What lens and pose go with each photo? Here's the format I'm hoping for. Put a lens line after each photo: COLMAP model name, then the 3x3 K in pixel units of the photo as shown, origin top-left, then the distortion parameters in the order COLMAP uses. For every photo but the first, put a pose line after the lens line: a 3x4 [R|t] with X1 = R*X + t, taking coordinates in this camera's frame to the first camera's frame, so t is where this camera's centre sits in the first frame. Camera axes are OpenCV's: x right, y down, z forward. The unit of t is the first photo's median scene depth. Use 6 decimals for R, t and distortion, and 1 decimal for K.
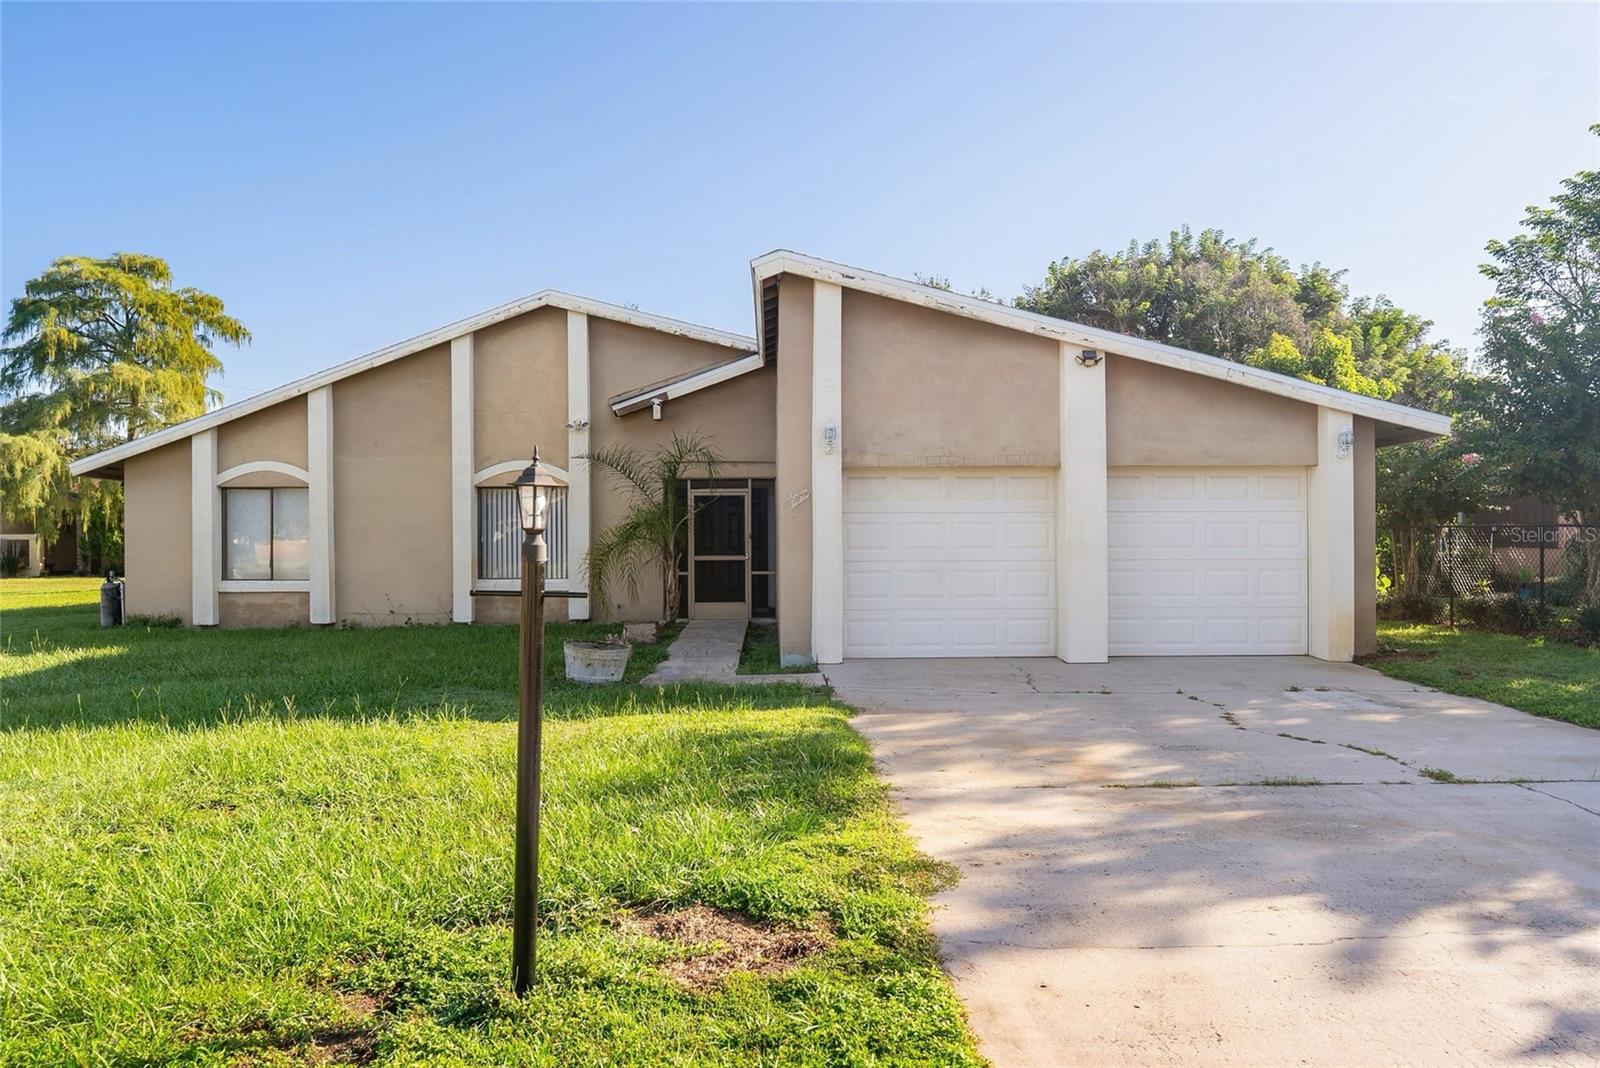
lens RADIAL K [[1124.5, 0, 806.6], [0, 1124.5, 526.8], [0, 0, 1]] dist [0.004665, -0.000815]
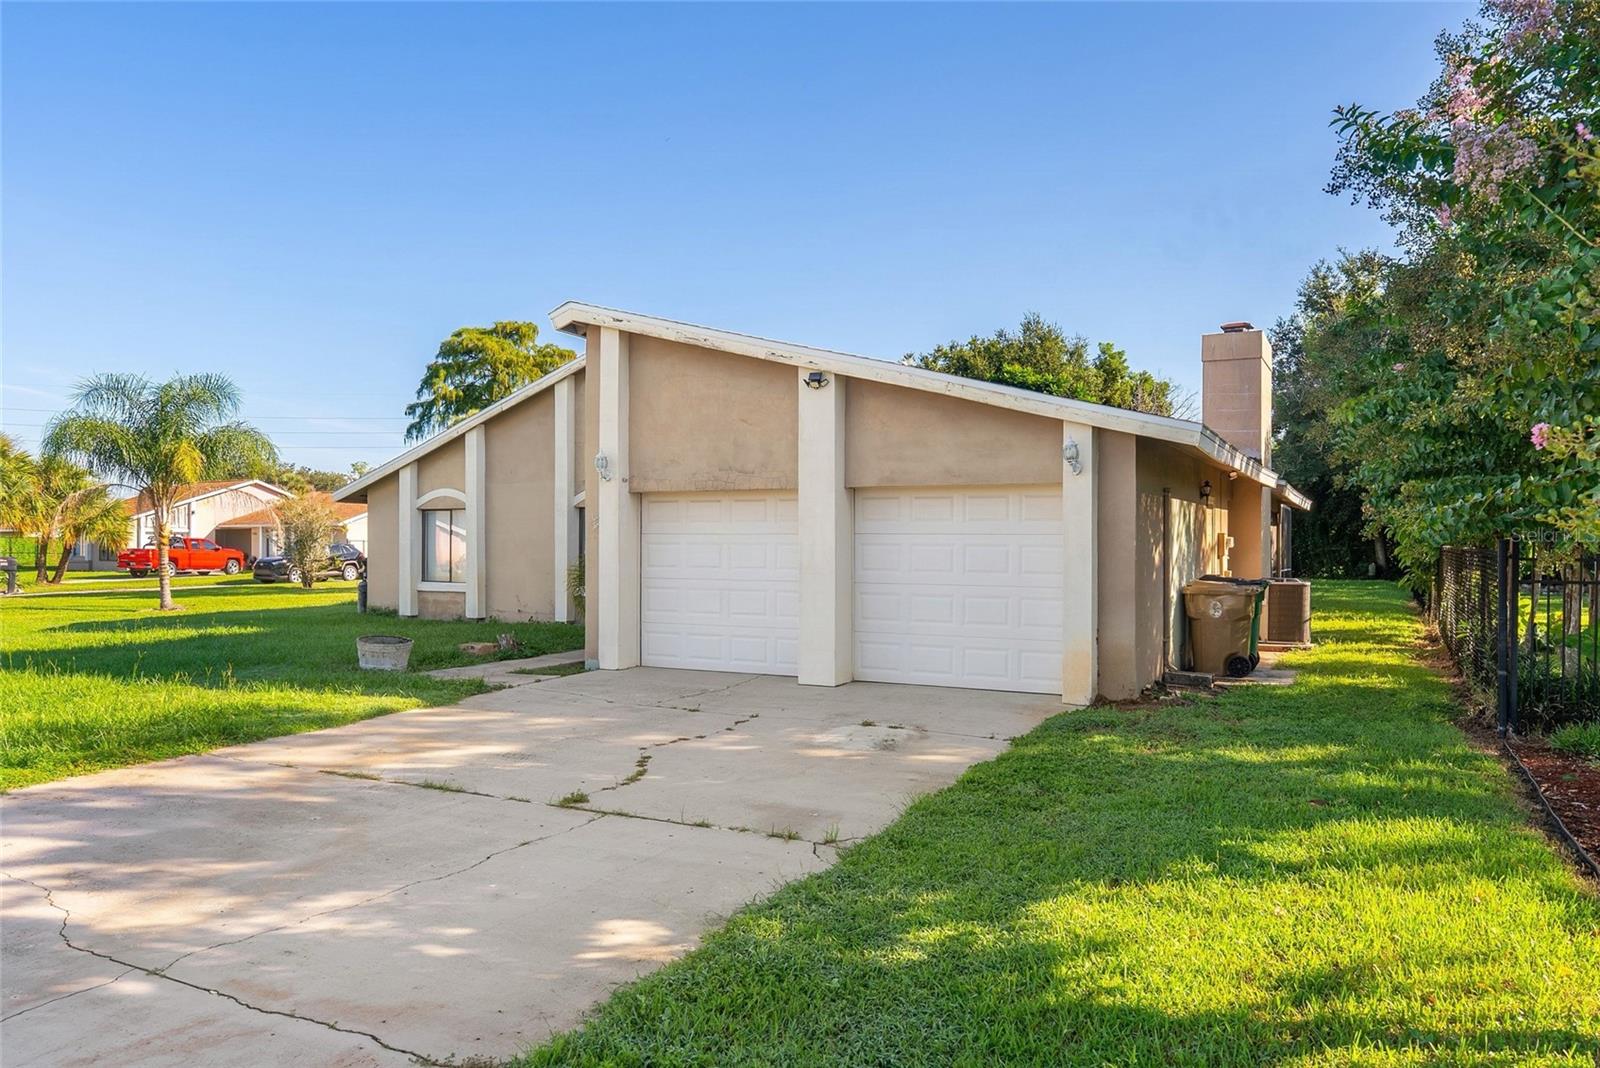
lens RADIAL K [[1145.5, 0, 800.0], [0, 1145.5, 534.0], [0, 0, 1]] dist [0.004765, -0.001279]
pose [[0.870047, 0.004500, -0.492949, 0.505976], [-0.005177, 0.999987, -0.000010, -0.009105], [0.492942, 0.002561, 0.870058, 0.073738]]
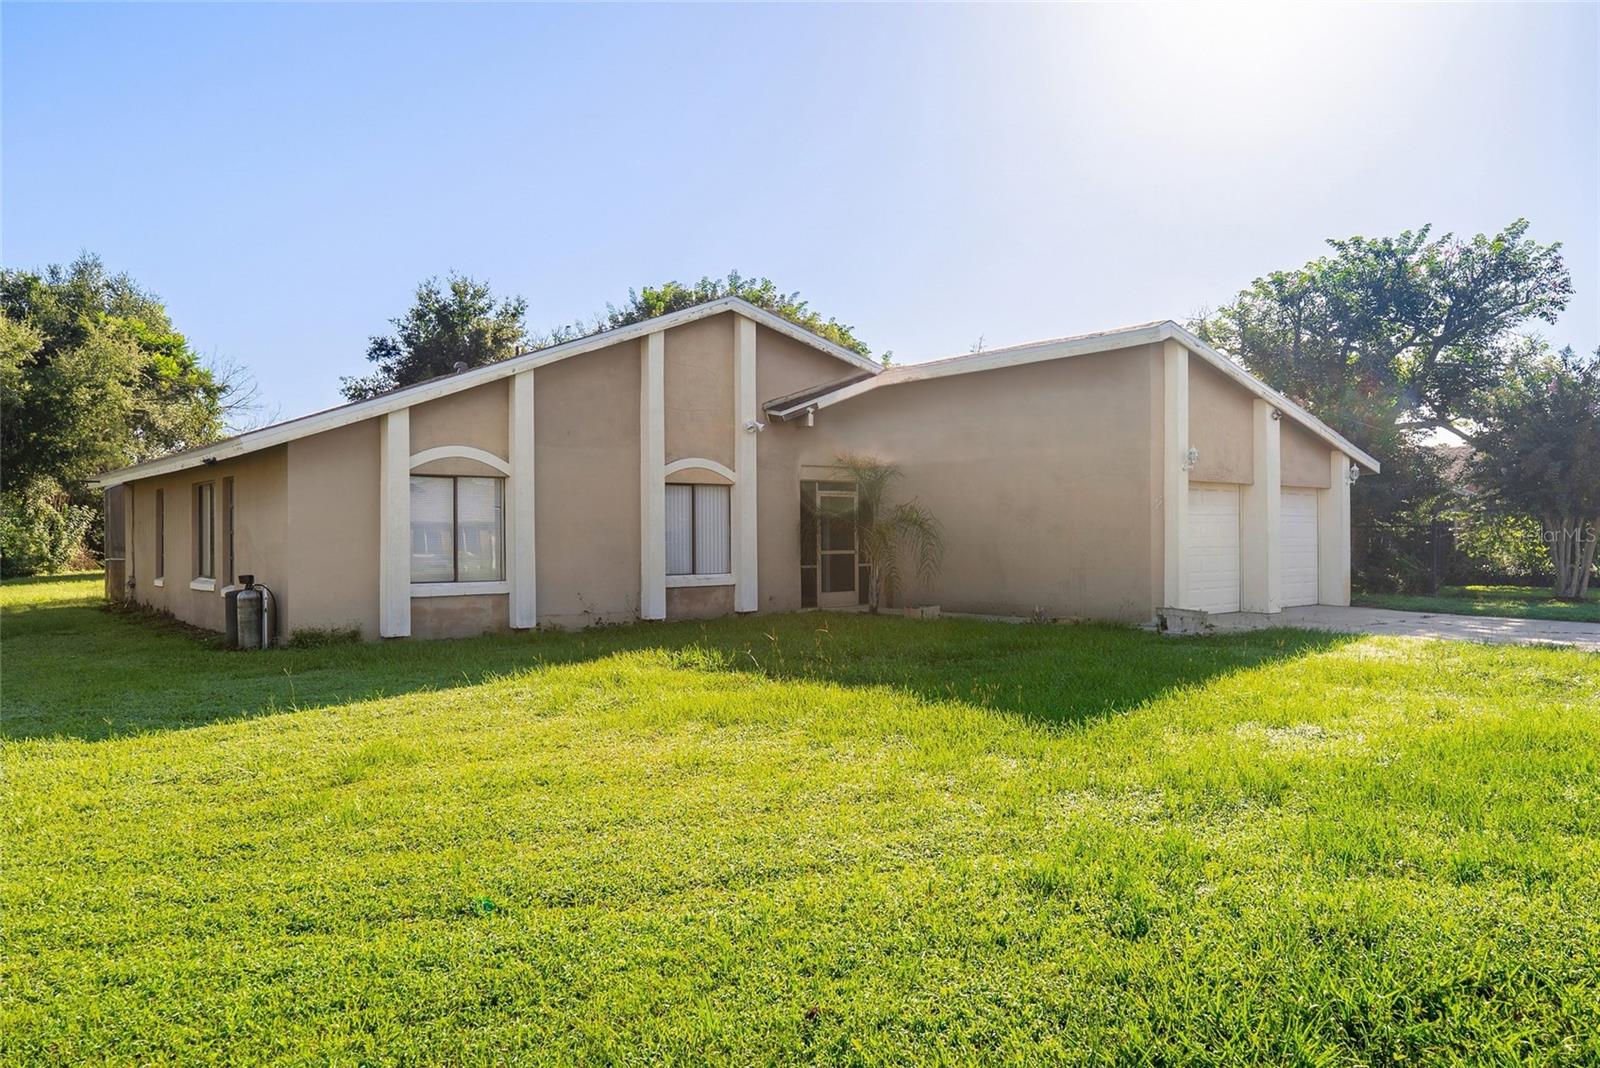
lens RADIAL K [[1124.5, 0, 806.6], [0, 1124.5, 526.8], [0, 0, 1]] dist [0.004665, -0.000815]
pose [[0.793554, 0.003282, 0.608491, -0.802479], [-0.000720, 0.999990, -0.004454, 0.007506], [-0.608499, 0.003096, 0.793549, 0.130999]]
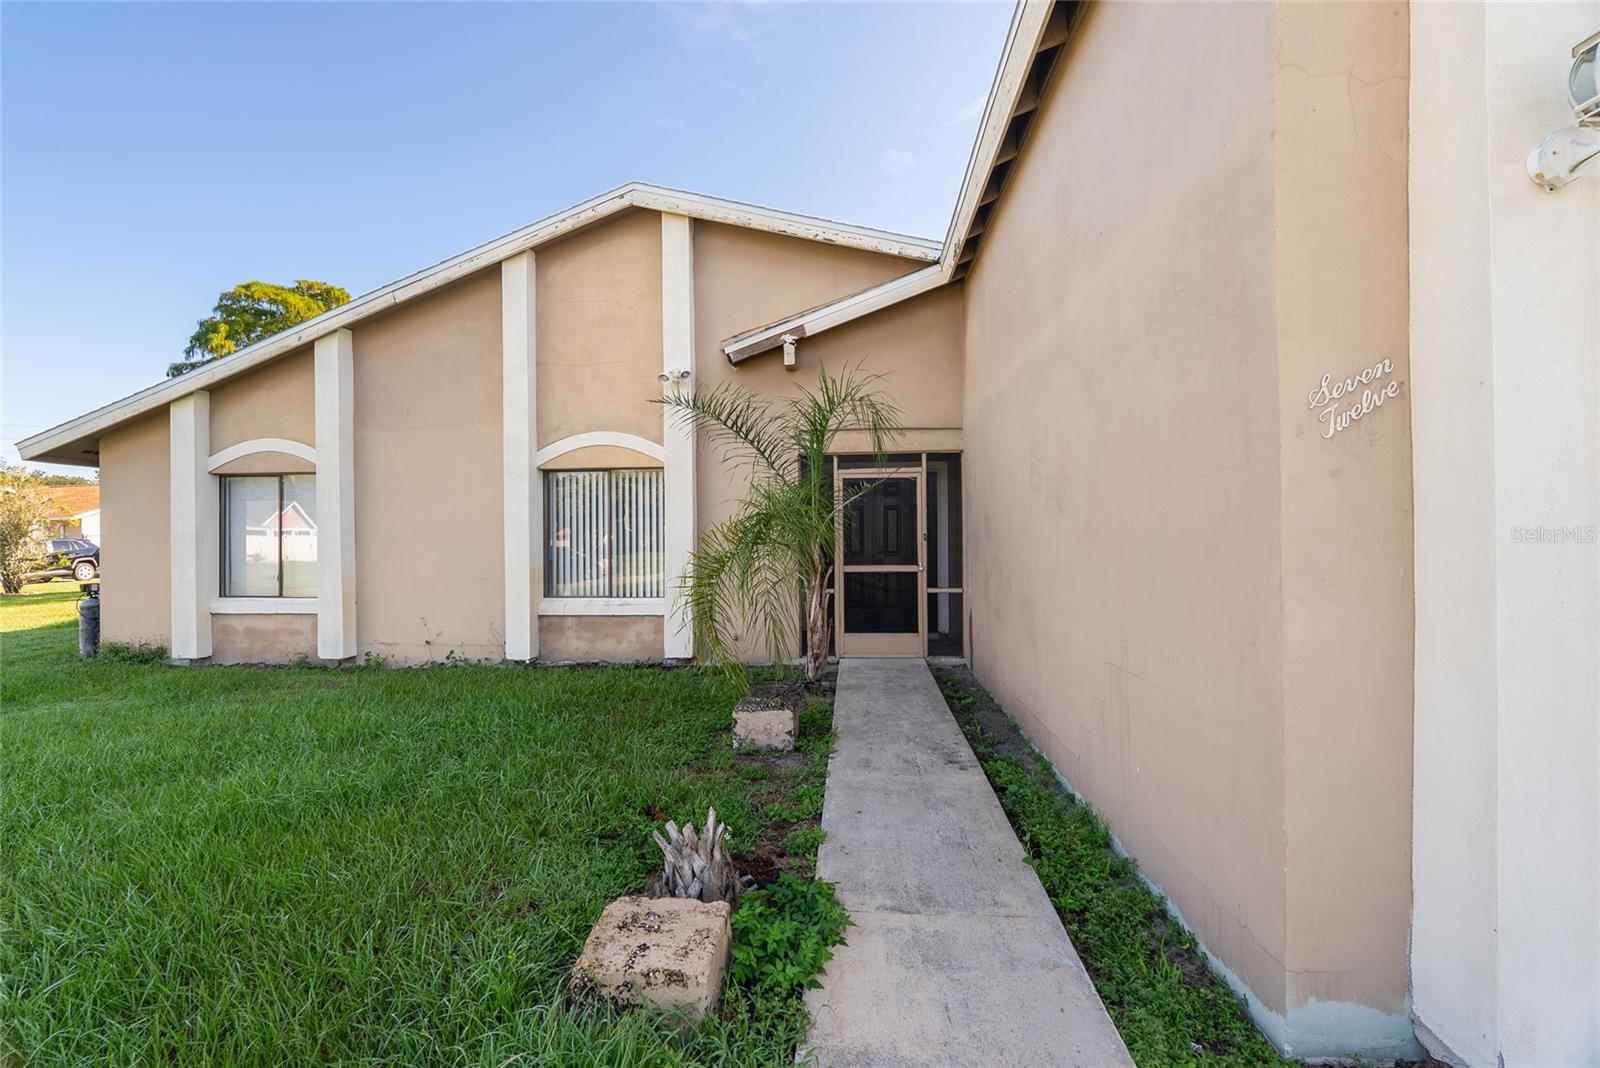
lens RADIAL K [[710.5, 0, 797.3], [0, 710.5, 527.8], [0, 0, 1]] dist [-0.002166, -0.000371]
pose [[0.993905, -0.003682, -0.110177, -0.081531], [0.003666, 0.999993, -0.000344, 0.002440], [0.110178, -0.000062, 0.993912, 0.573297]]
